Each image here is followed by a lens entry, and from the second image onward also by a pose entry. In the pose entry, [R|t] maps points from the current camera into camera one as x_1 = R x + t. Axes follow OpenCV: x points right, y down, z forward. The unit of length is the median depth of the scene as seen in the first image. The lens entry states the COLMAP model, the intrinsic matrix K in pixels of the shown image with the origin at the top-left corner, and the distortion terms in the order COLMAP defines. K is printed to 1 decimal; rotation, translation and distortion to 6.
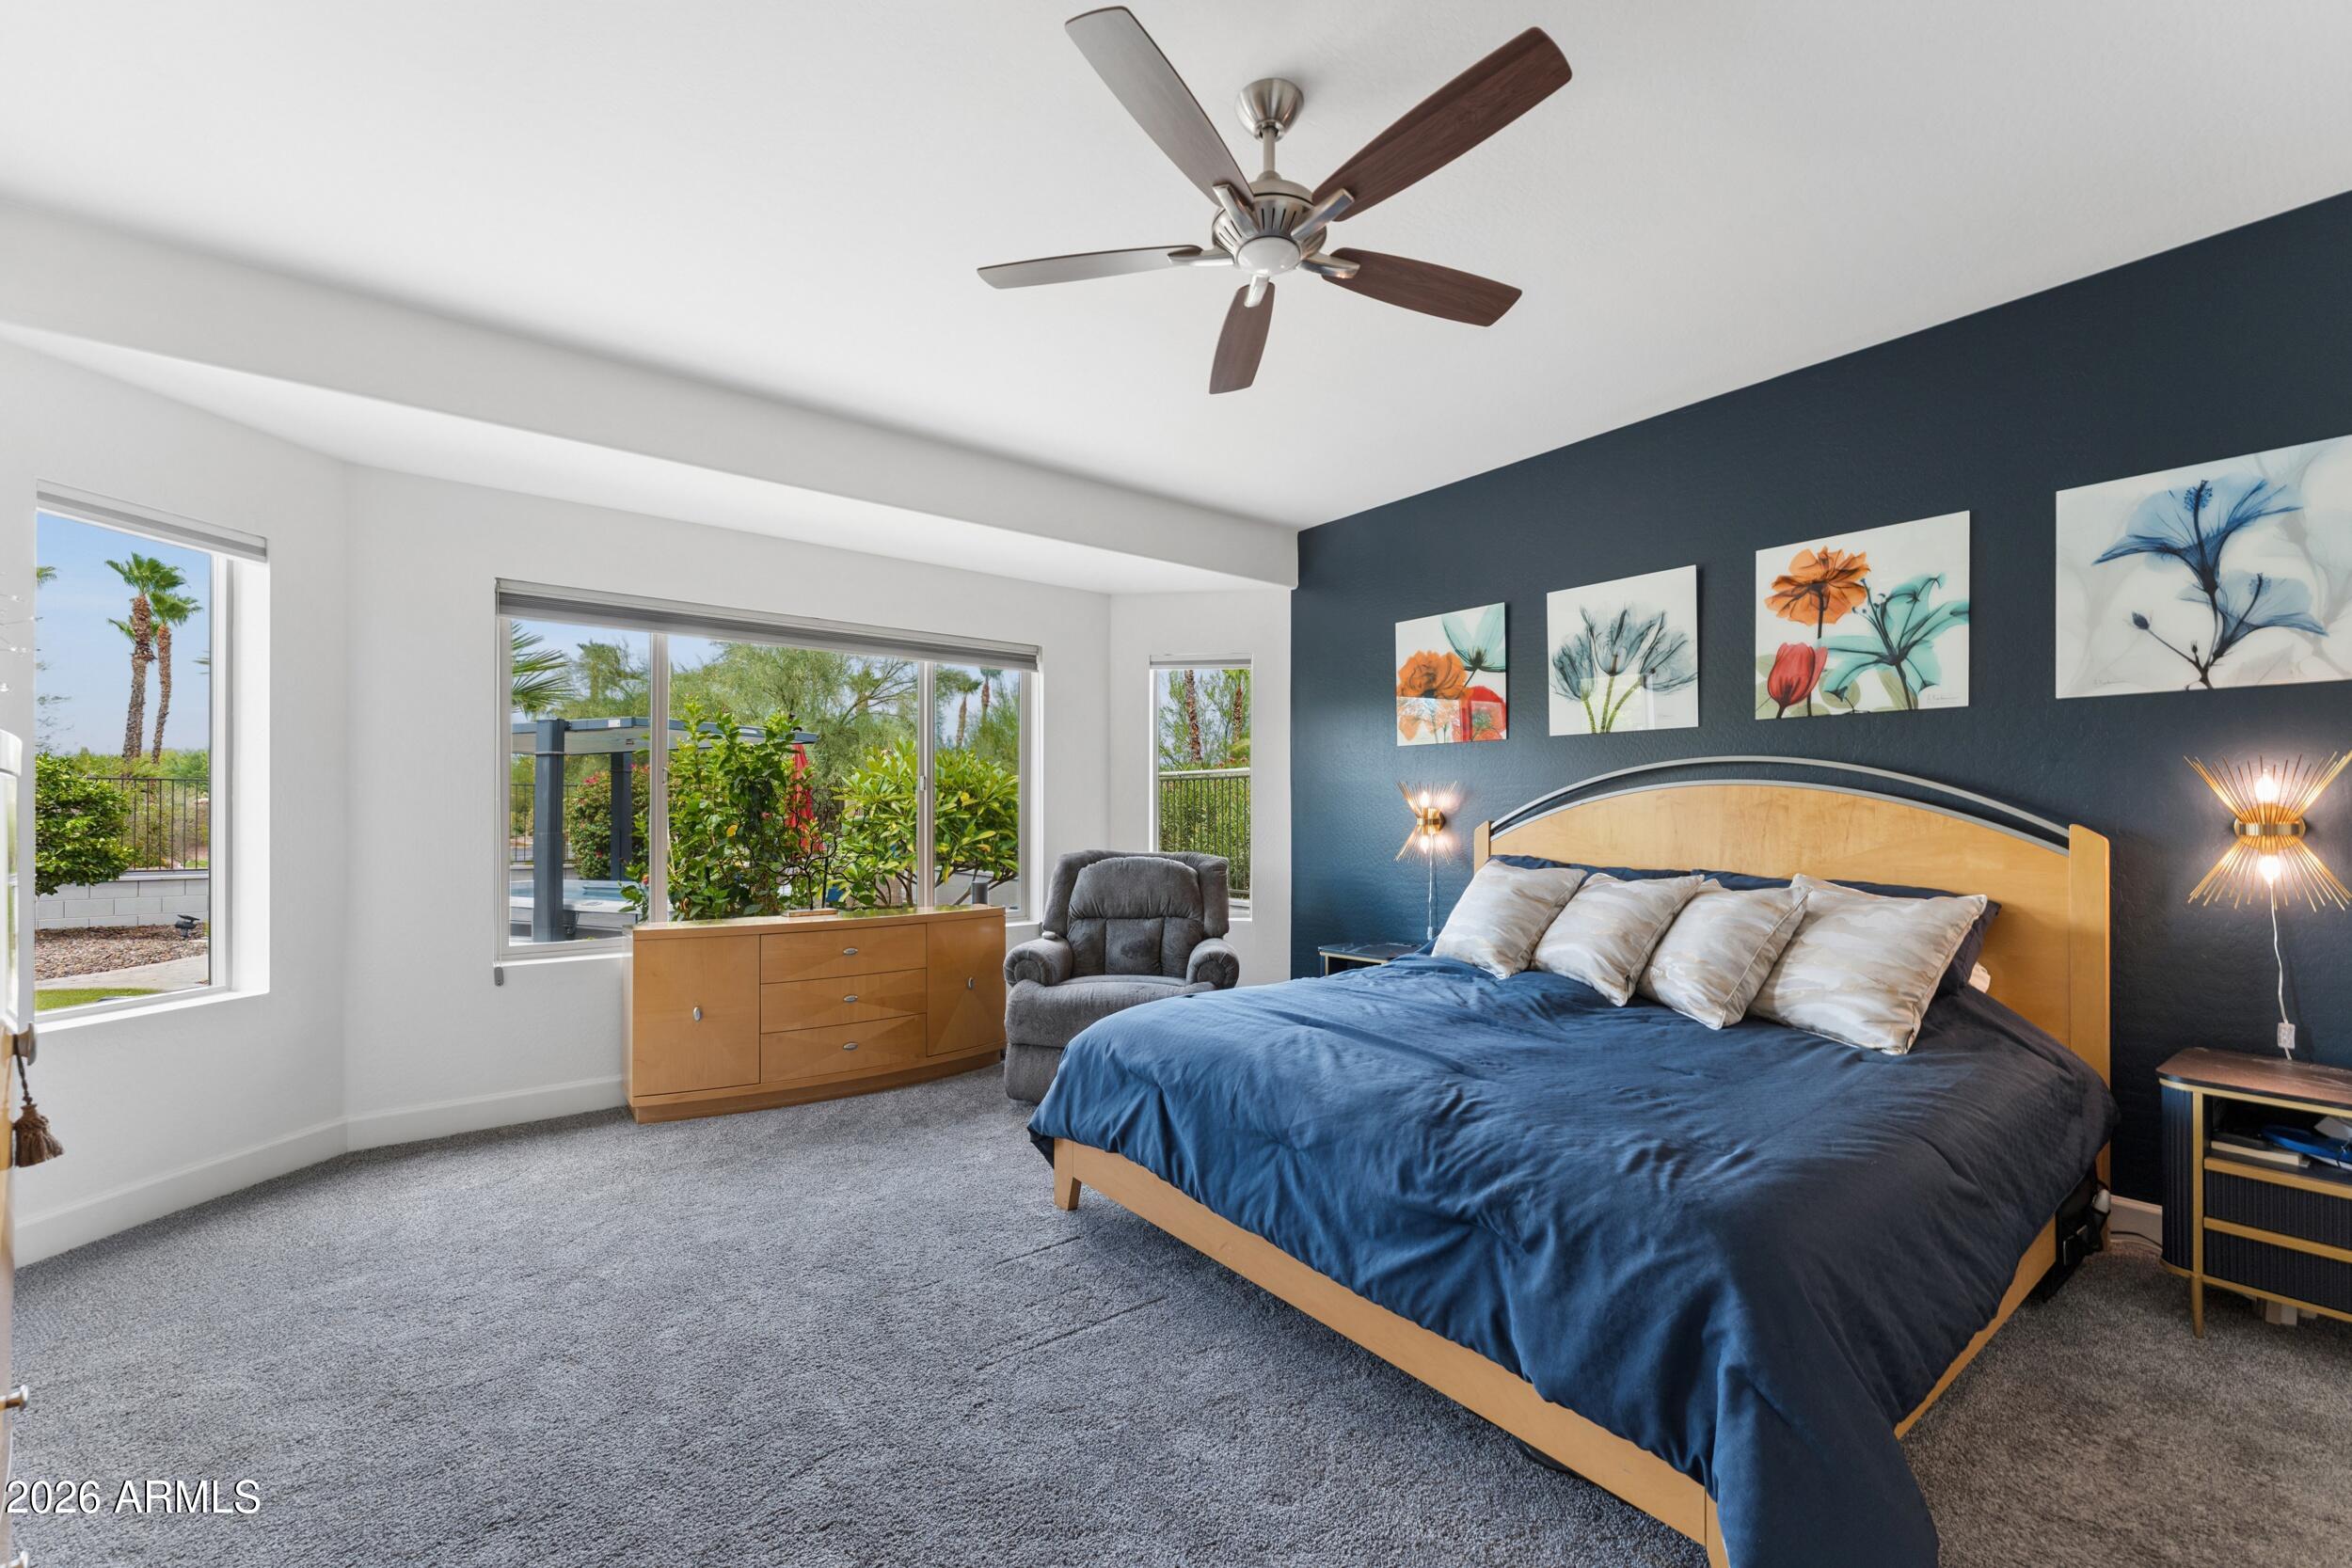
lens RADIAL K [[951.3, 0, 1192.1], [0, 951.3, 830.2], [0, 0, 1]] dist [-0.000130, -0.000706]
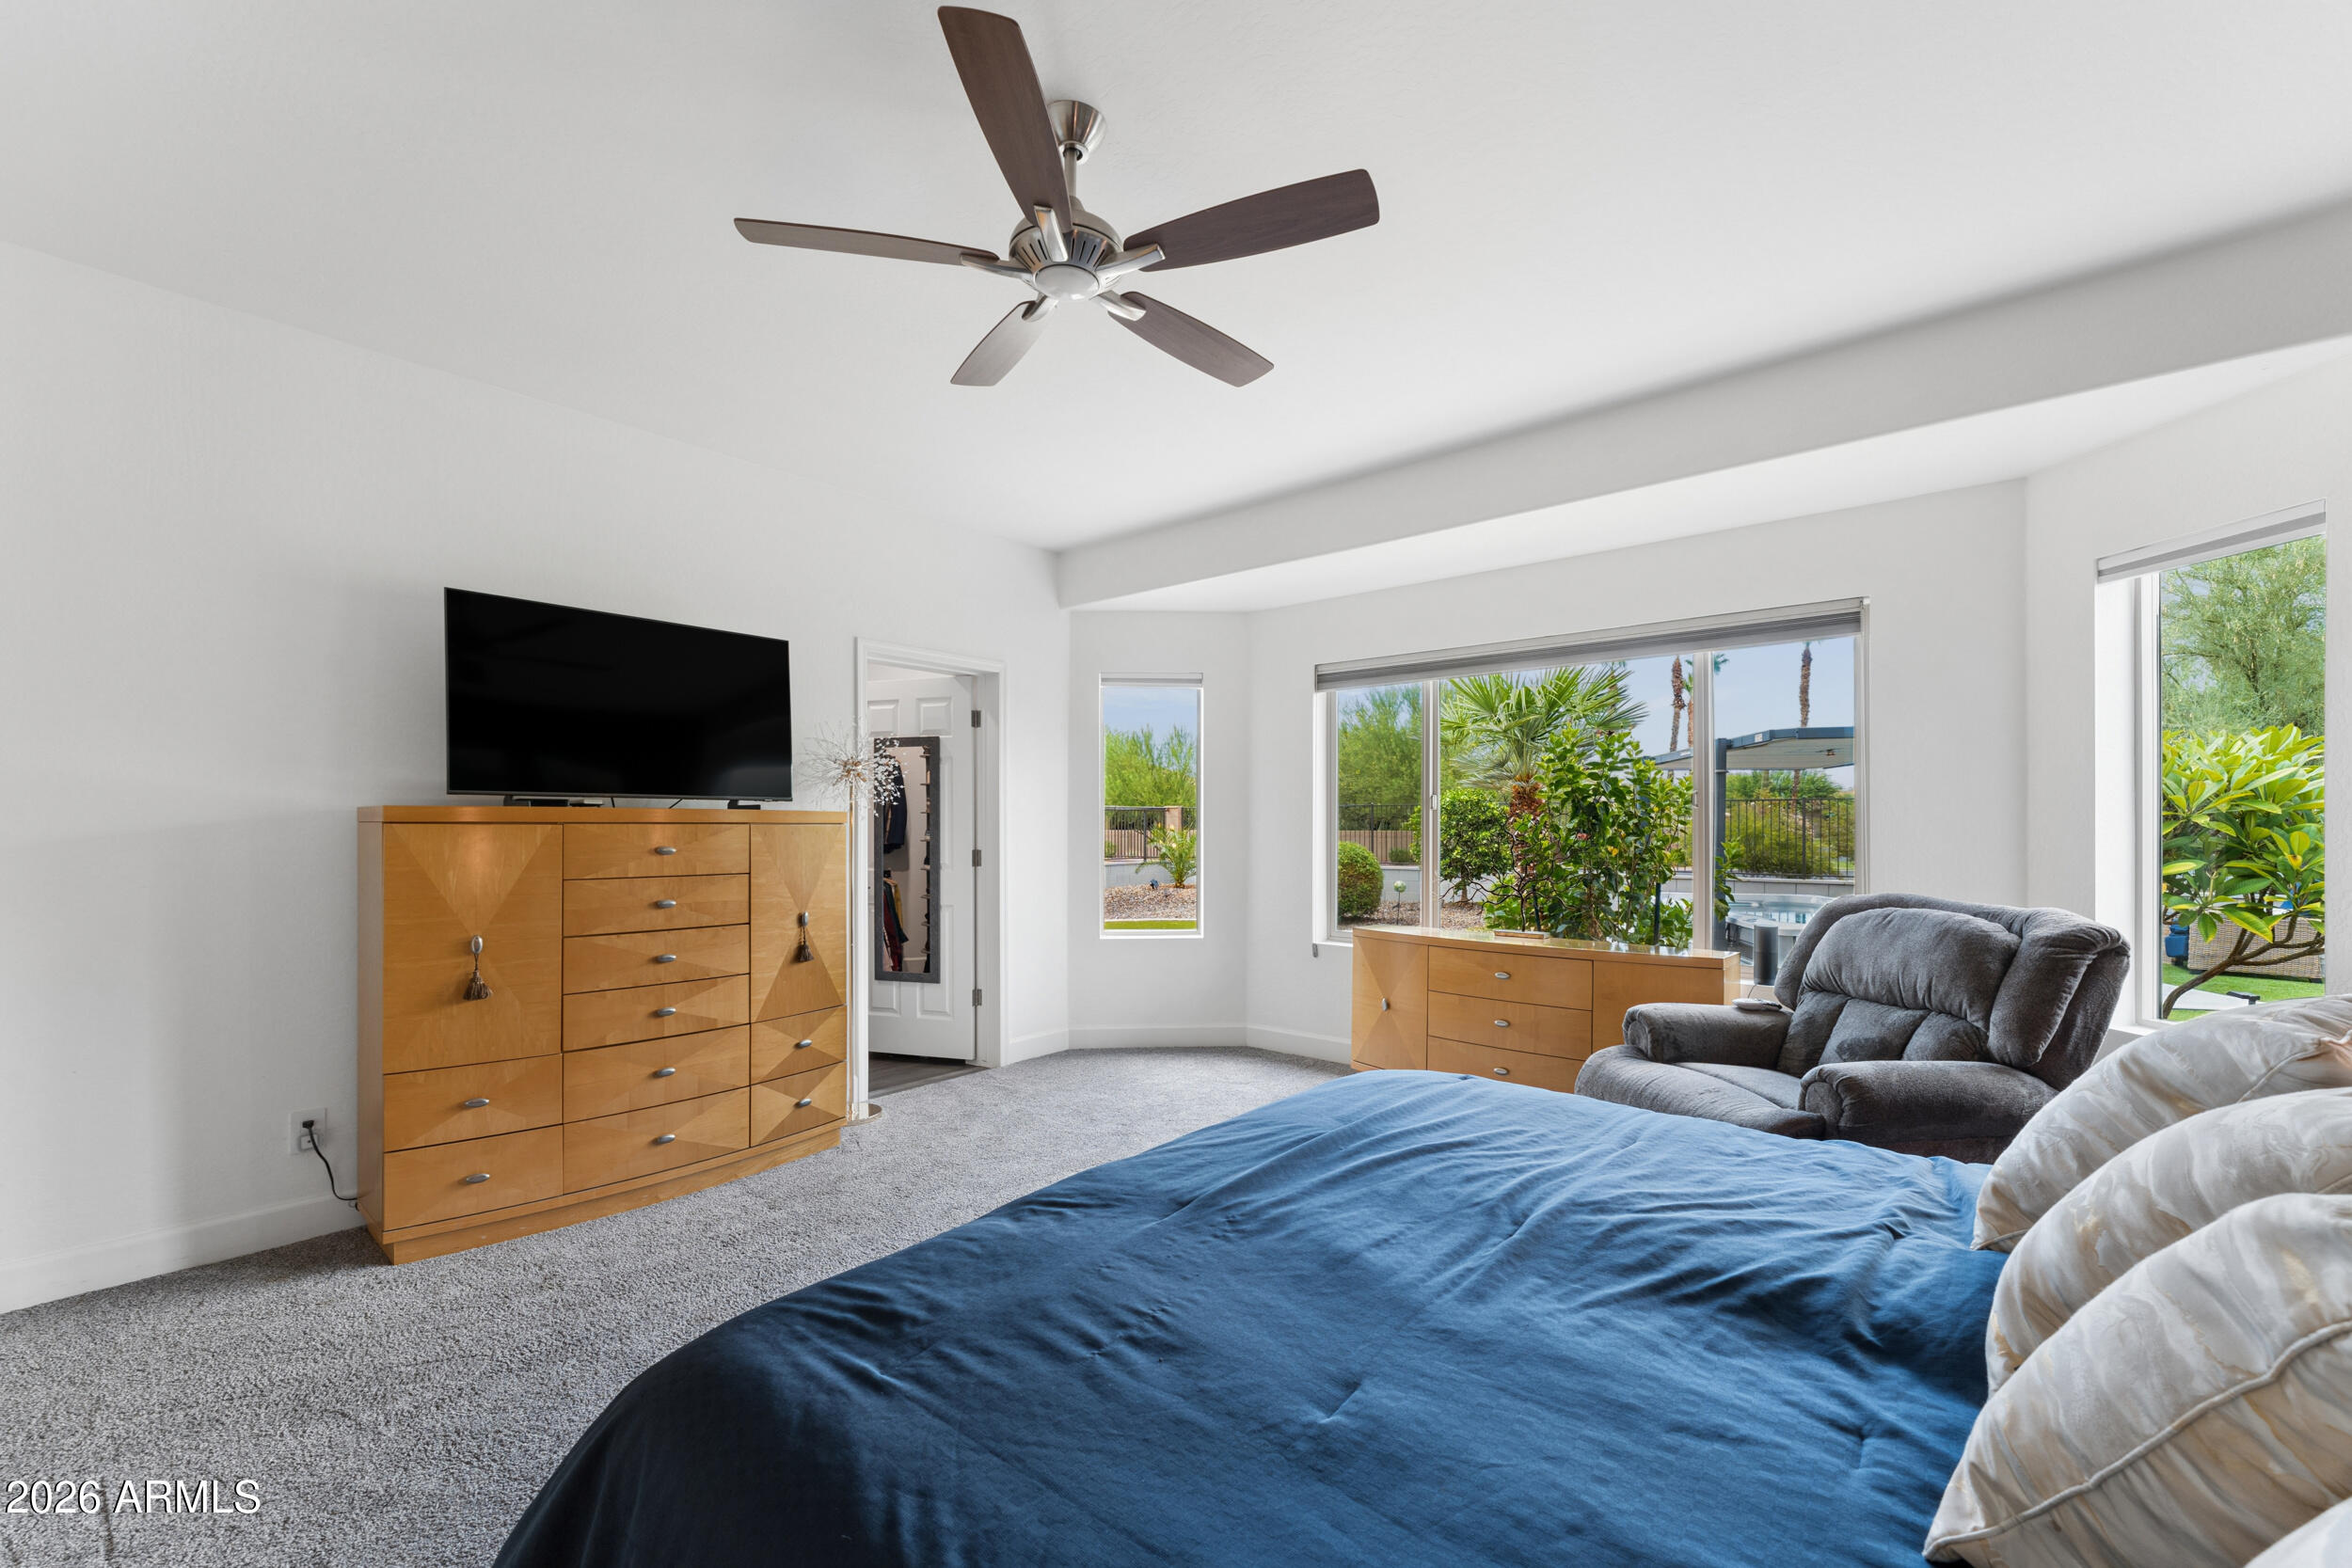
lens RADIAL K [[951.3, 0, 1147.6], [0, 951.3, 822.3], [0, 0, 1]] dist [-0.000130, -0.000706]
pose [[0.188384, -0.002305, -0.982093, 0.955221], [-0.017583, 0.999829, -0.005719, -0.033843], [0.981938, 0.018346, 0.188311, 0.798405]]
